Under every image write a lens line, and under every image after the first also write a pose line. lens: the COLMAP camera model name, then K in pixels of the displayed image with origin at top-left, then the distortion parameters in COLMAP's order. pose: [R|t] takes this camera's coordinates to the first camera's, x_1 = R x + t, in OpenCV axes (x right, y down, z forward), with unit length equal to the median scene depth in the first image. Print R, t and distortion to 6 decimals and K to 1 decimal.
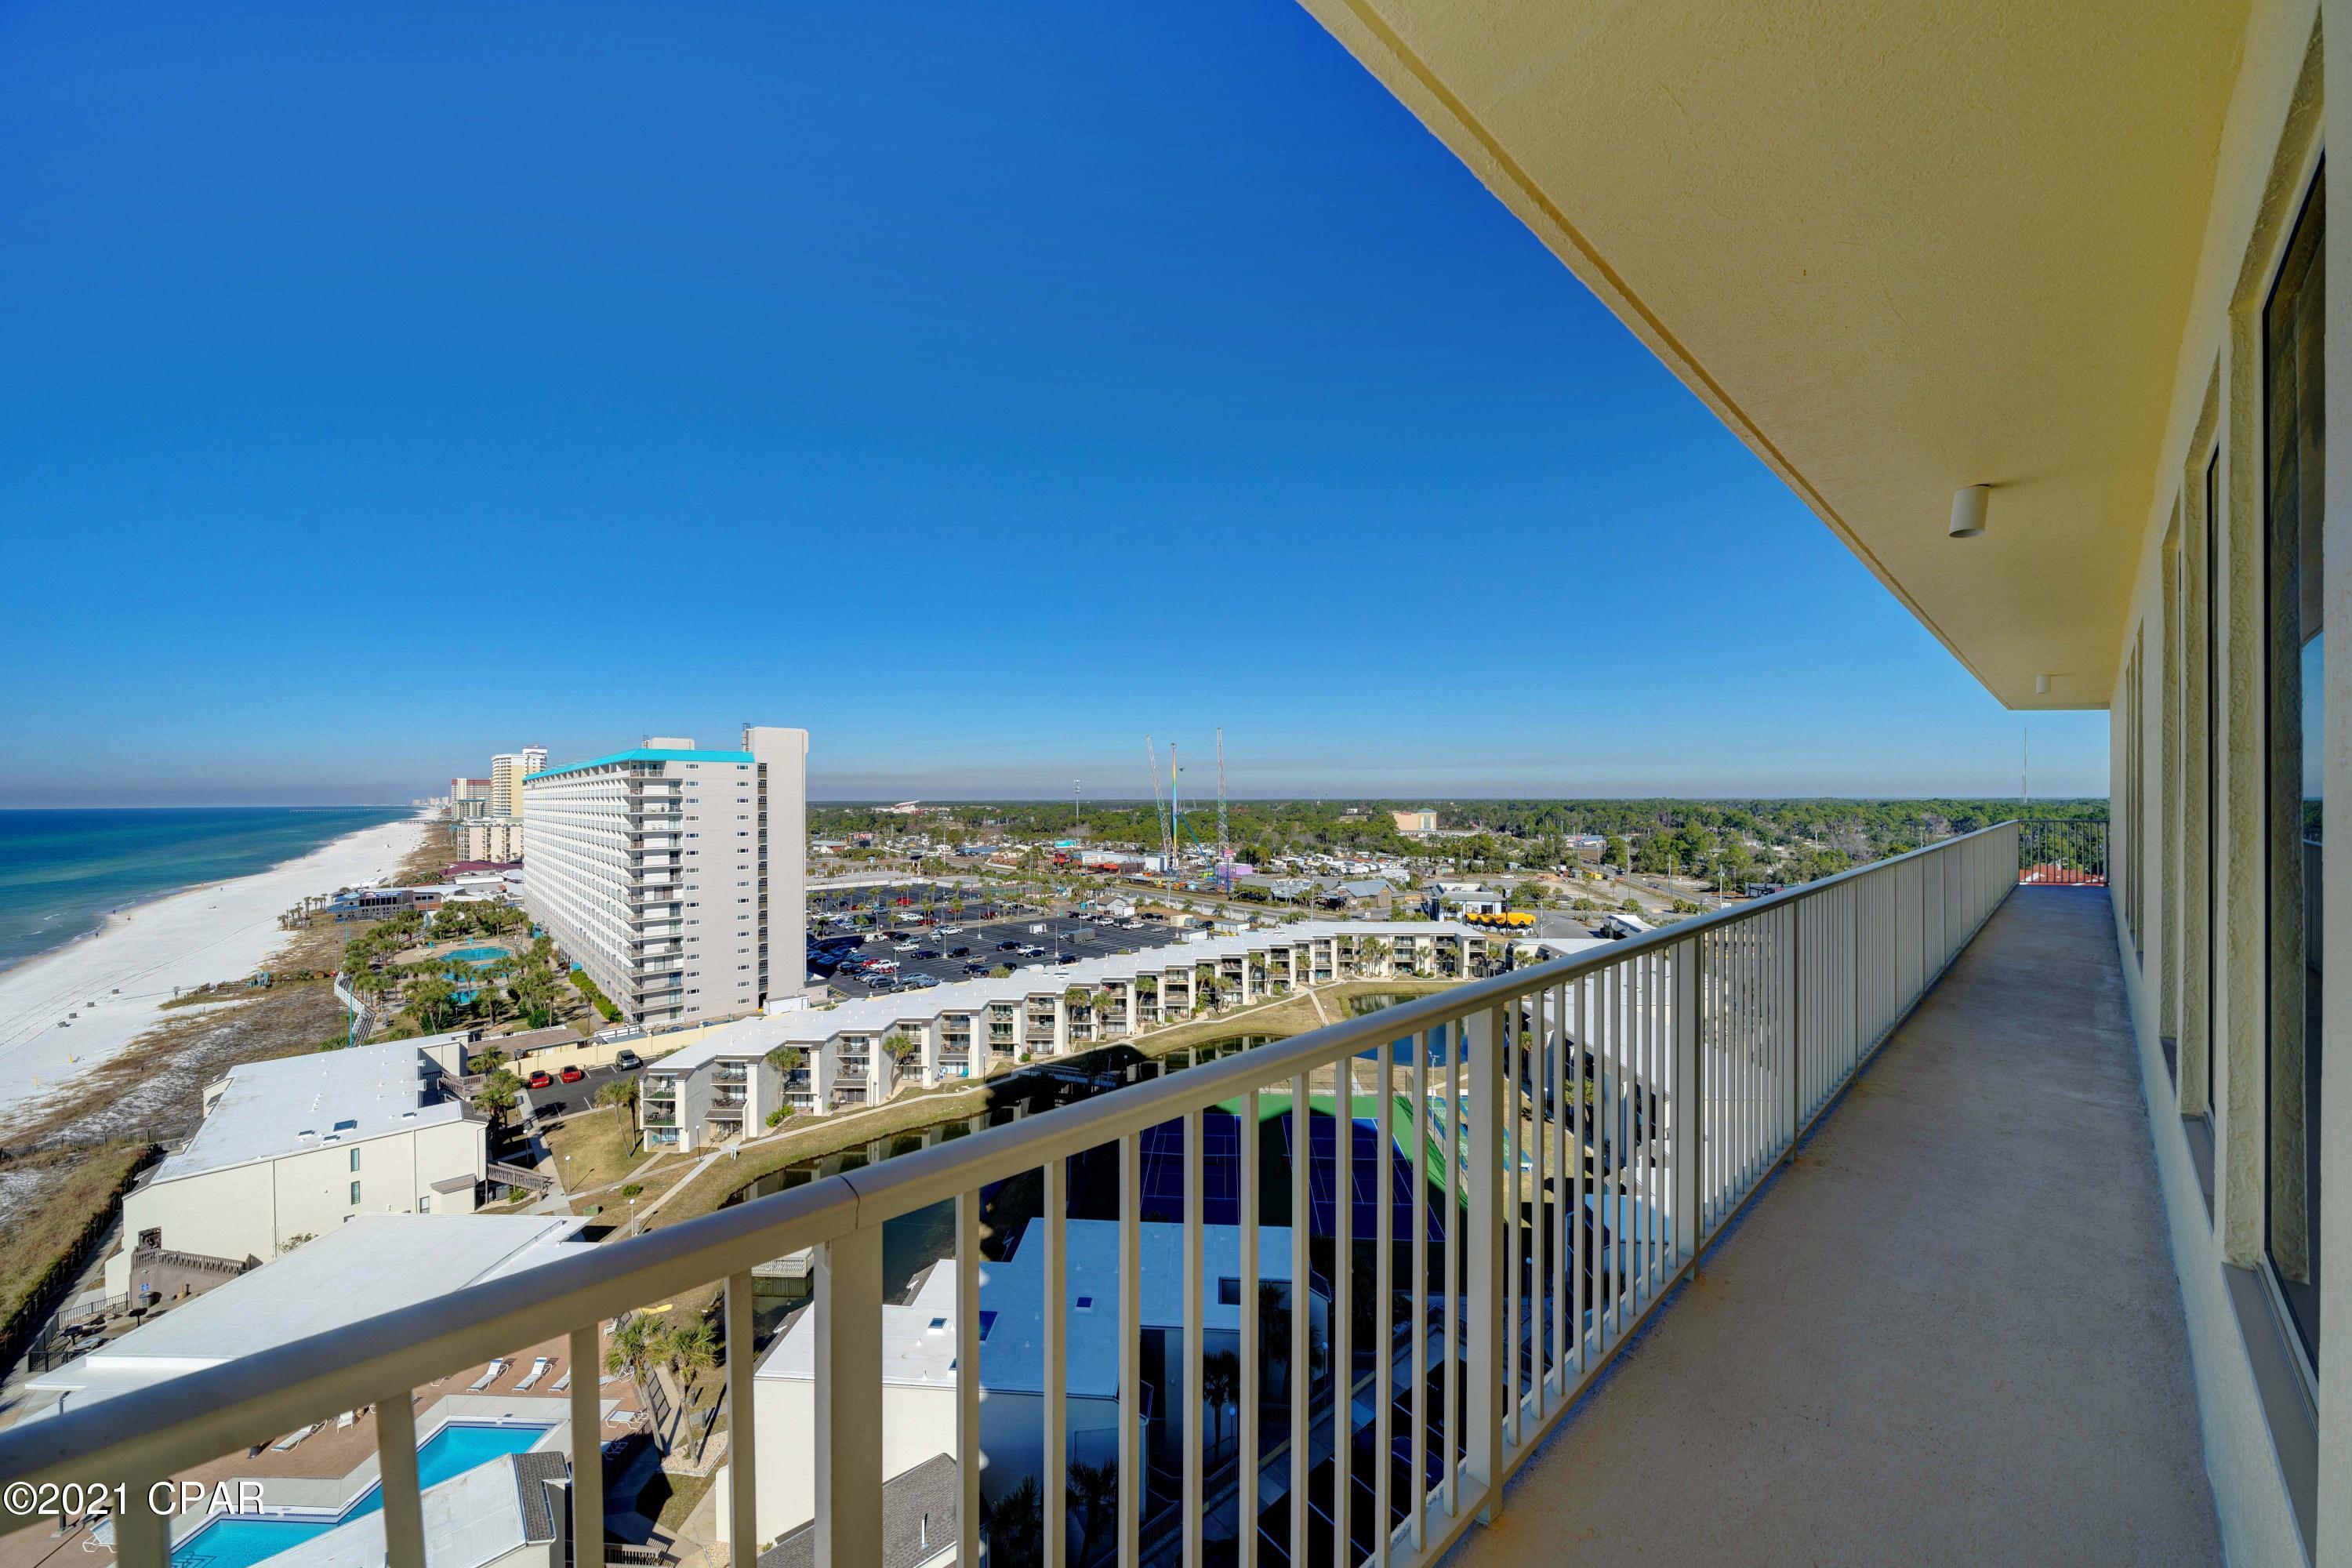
lens RADIAL K [[816.1, 0, 1150.7], [0, 816.1, 781.4], [0, 0, 1]] dist [-0.005575, -0.000066]
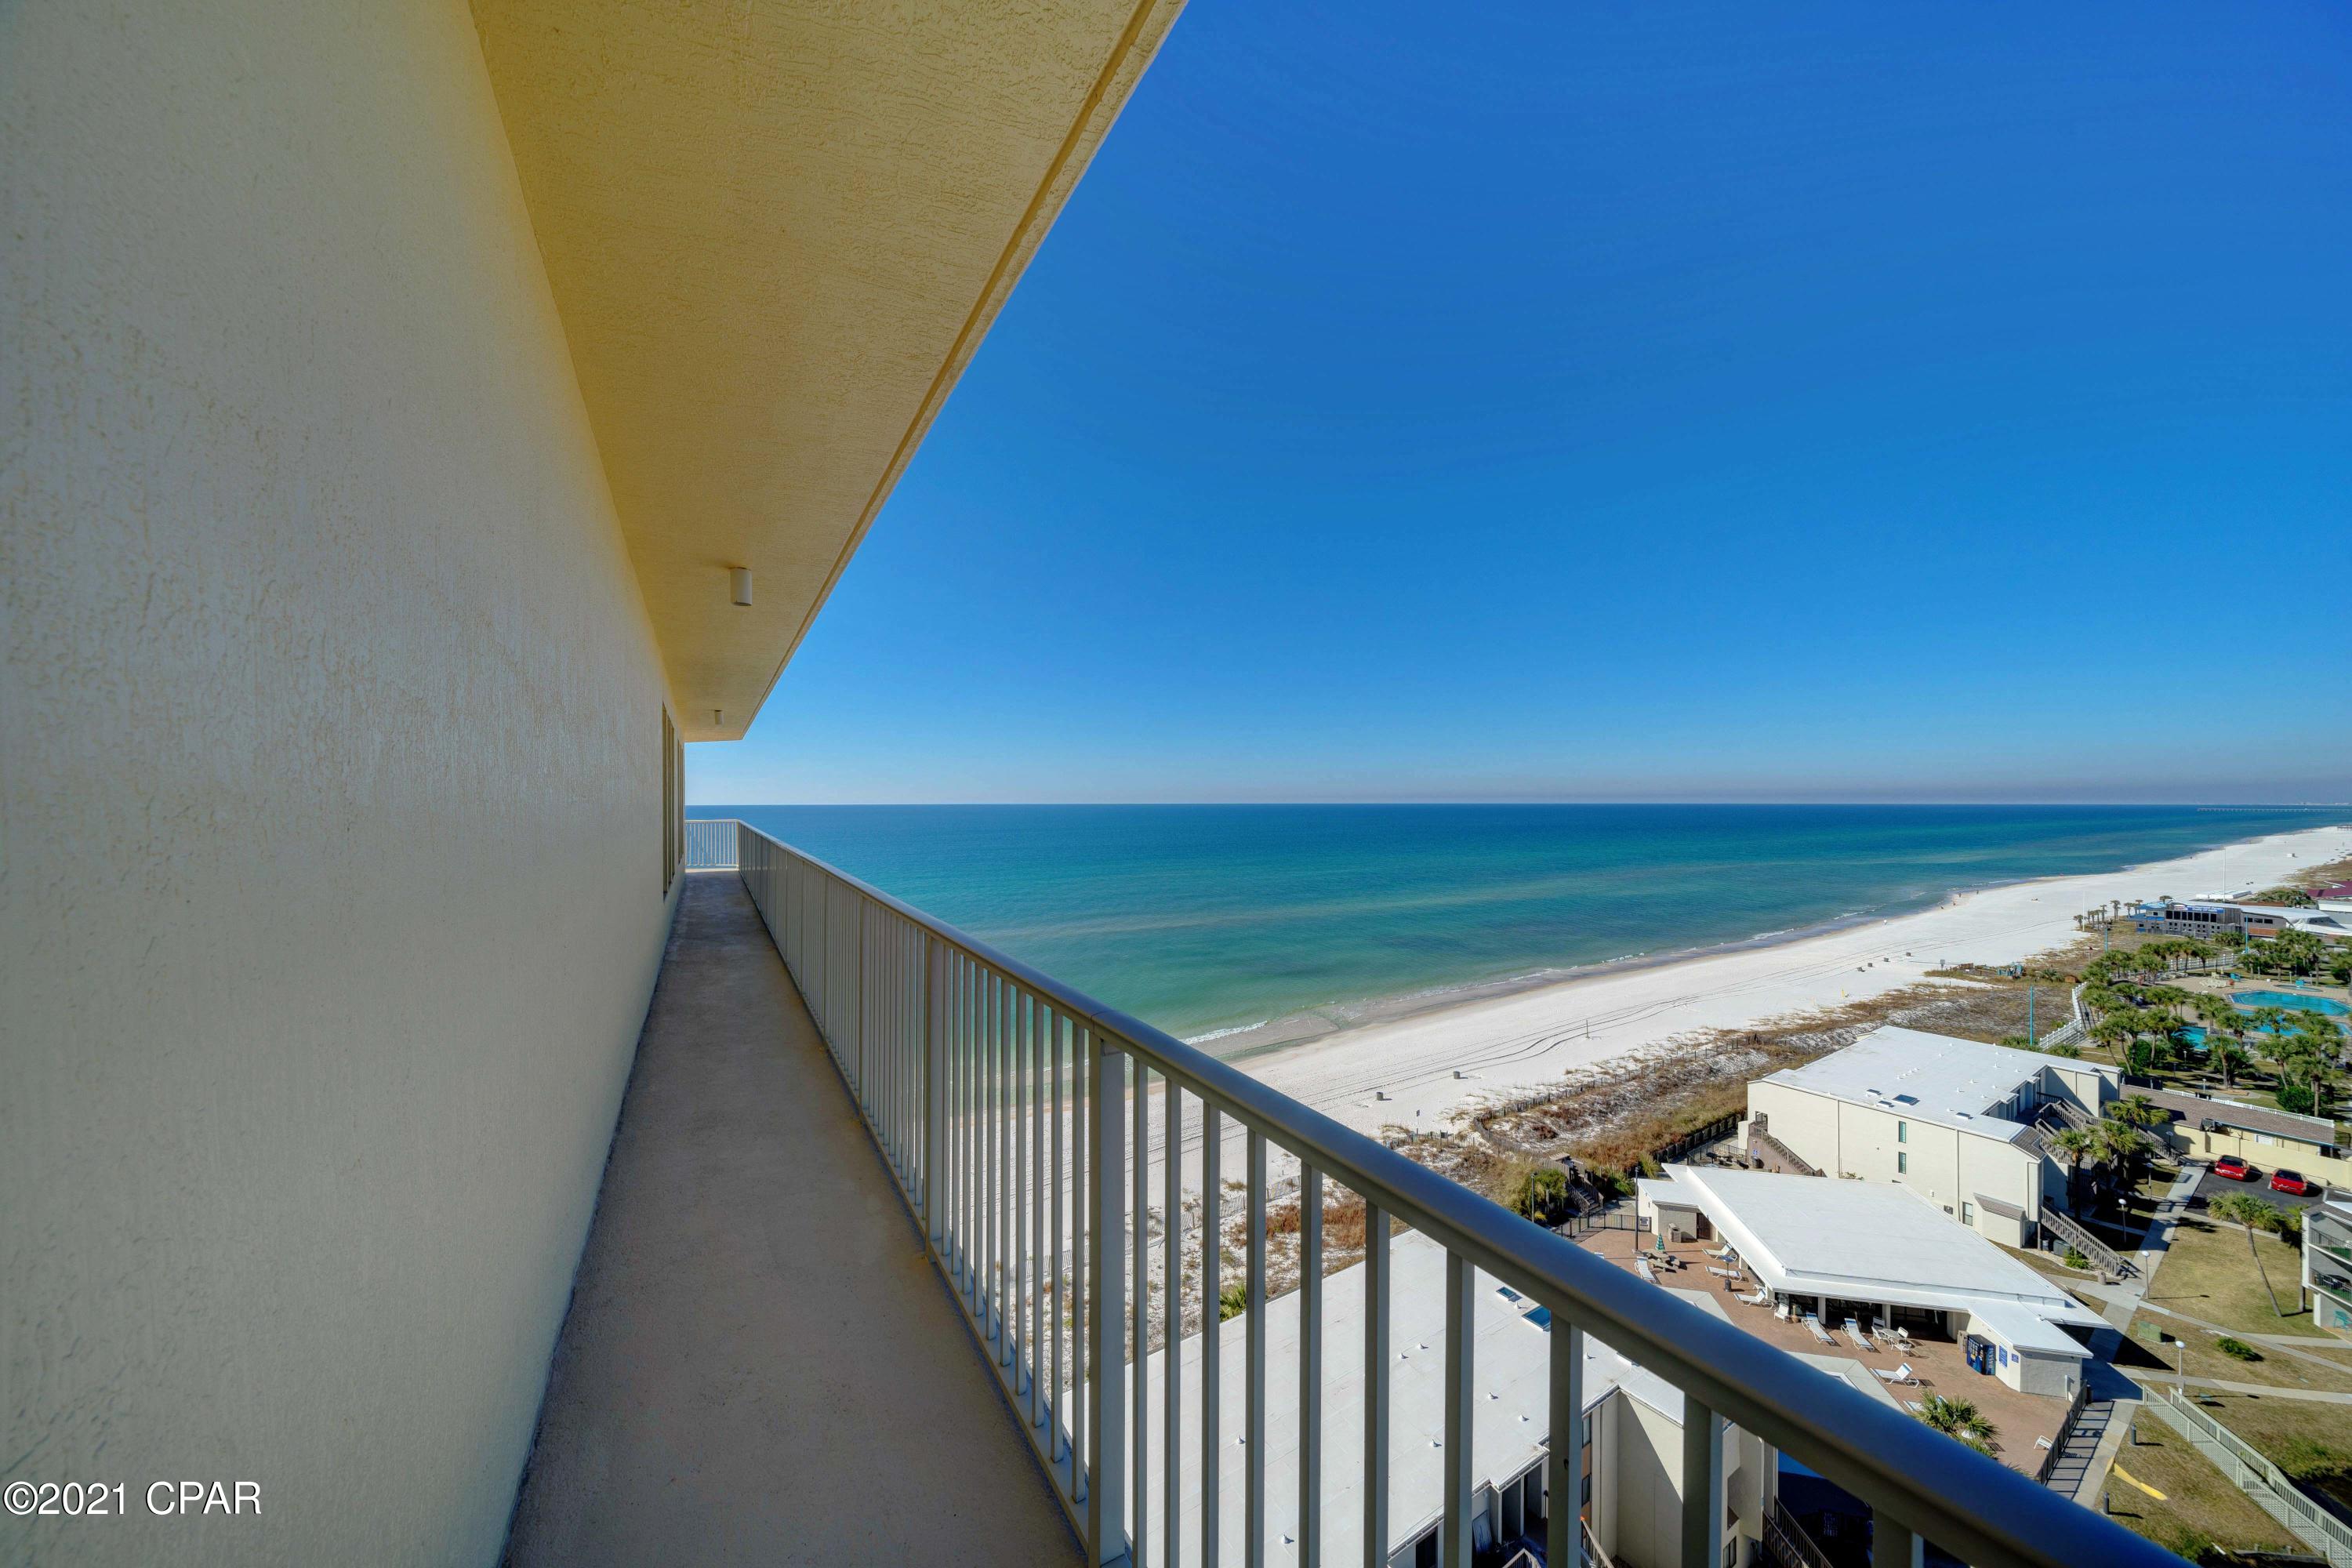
lens RADIAL K [[816.1, 0, 1150.7], [0, 816.1, 781.4], [0, 0, 1]] dist [-0.005575, -0.000066]
pose [[-0.215776, -0.016651, -0.976301, 0.229884], [0.020129, 0.999566, -0.021497, 0.003343], [0.976235, -0.024290, -0.215347, 0.210920]]
